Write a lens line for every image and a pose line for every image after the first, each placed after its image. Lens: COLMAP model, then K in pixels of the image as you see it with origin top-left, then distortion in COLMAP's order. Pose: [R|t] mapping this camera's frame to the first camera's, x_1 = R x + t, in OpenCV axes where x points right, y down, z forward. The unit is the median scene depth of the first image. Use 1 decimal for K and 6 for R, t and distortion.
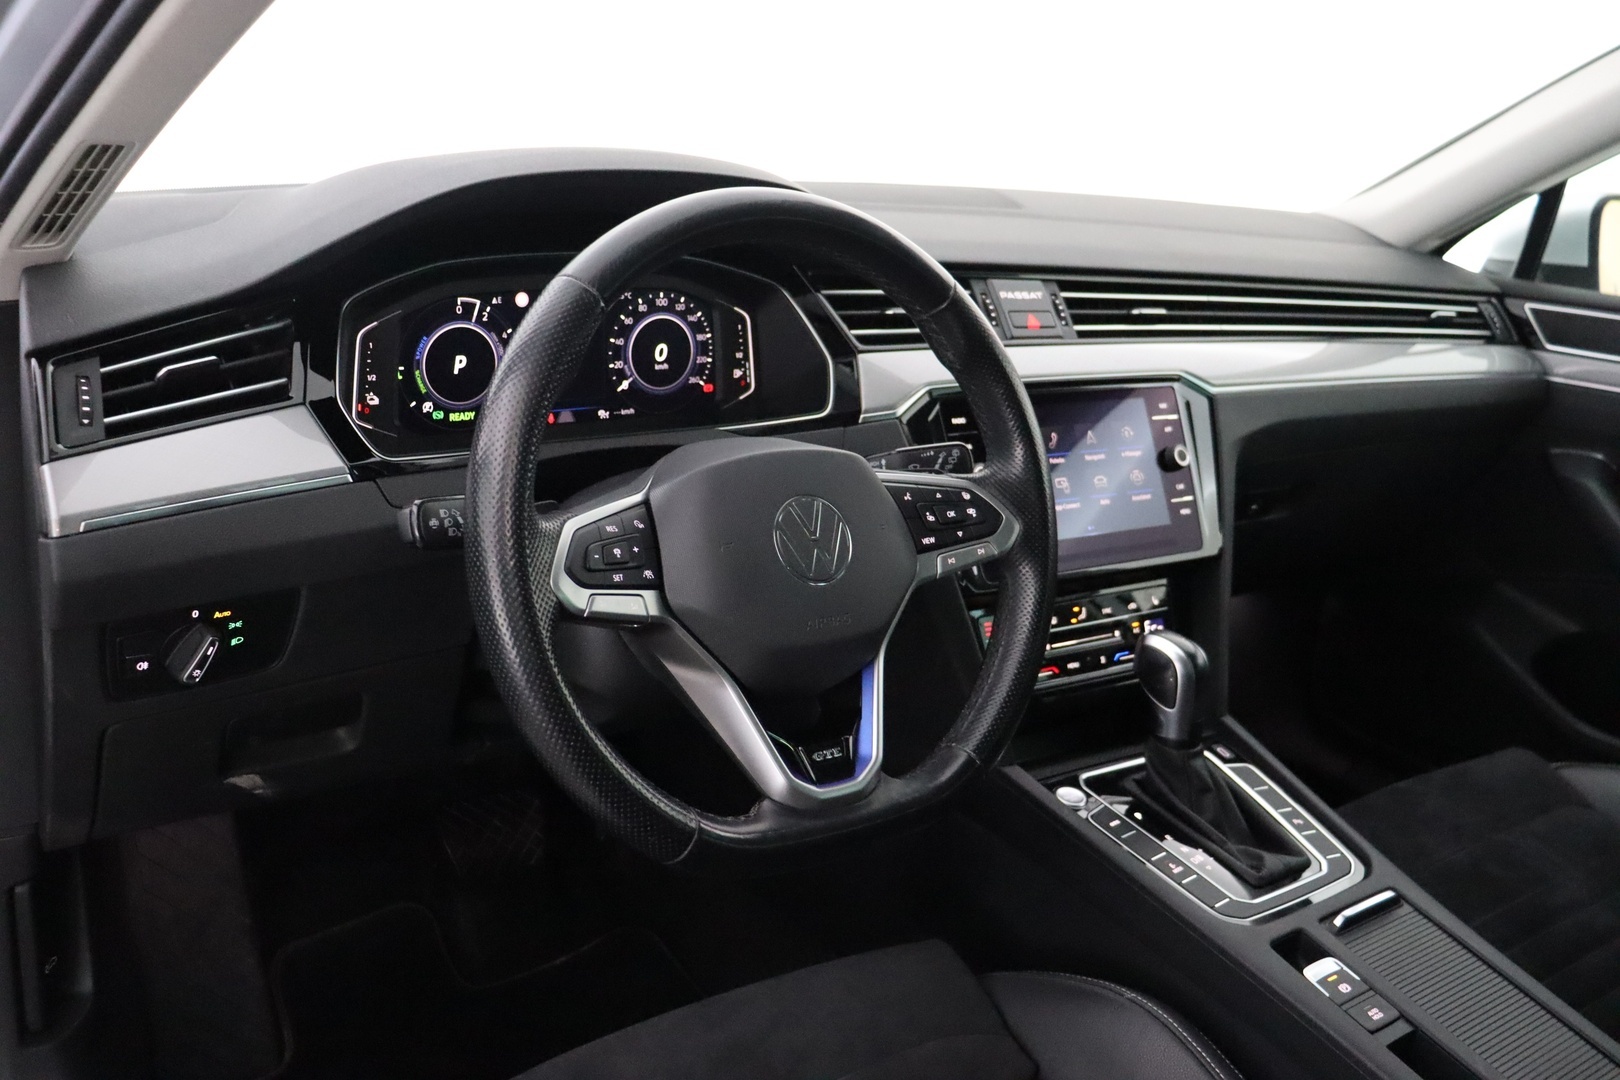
lens RADIAL K [[1569.4, 0, 810.0], [0, 1569.4, 540.0], [0, 0, 1]] dist [-0.097690, -0.000930]
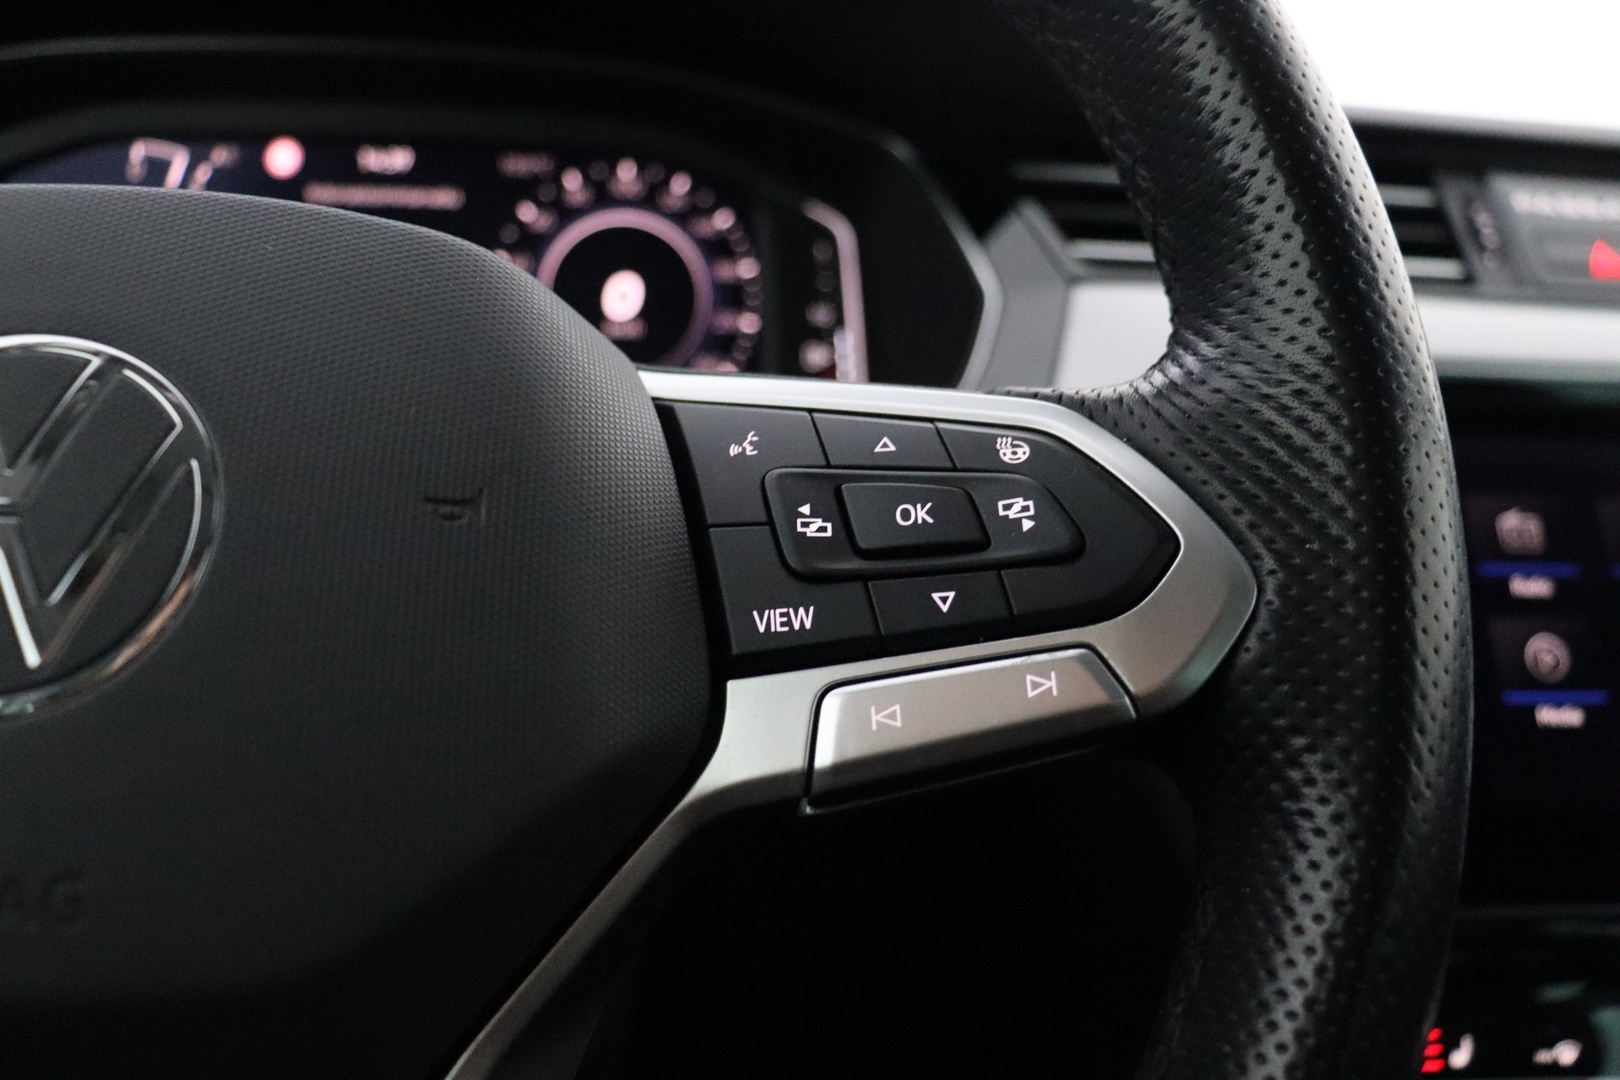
lens RADIAL K [[1569.4, 0, 810.0], [0, 1569.4, 540.0], [0, 0, 1]] dist [-0.097690, -0.000930]
pose [[0.904874, -0.001627, -0.425676, 0.142193], [-0.085646, 0.978847, -0.185803, 0.024858], [0.416974, 0.204585, 0.885595, 0.657333]]
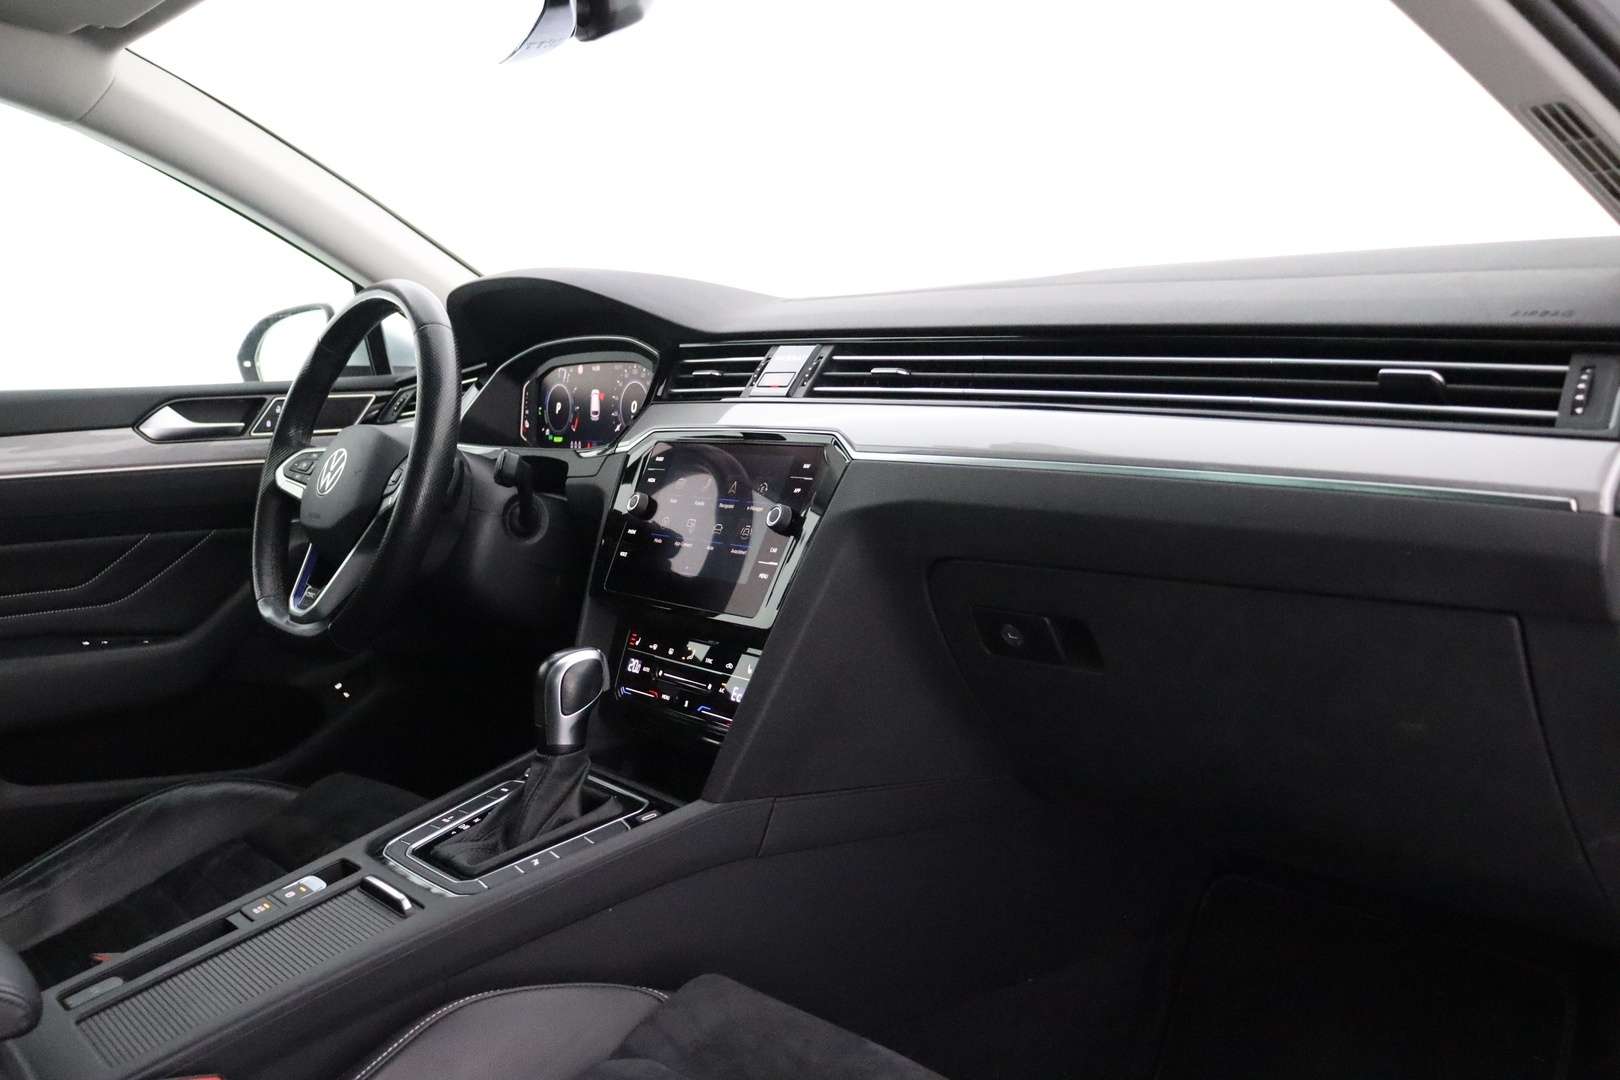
lens RADIAL K [[1569.4, 0, 810.0], [0, 1569.4, 540.0], [0, 0, 1]] dist [-0.097690, -0.000930]
pose [[0.044415, 0.037072, -0.998325, 1.356209], [-0.252345, 0.967322, 0.024694, -0.079857], [0.966617, 0.250826, 0.052318, 1.129507]]
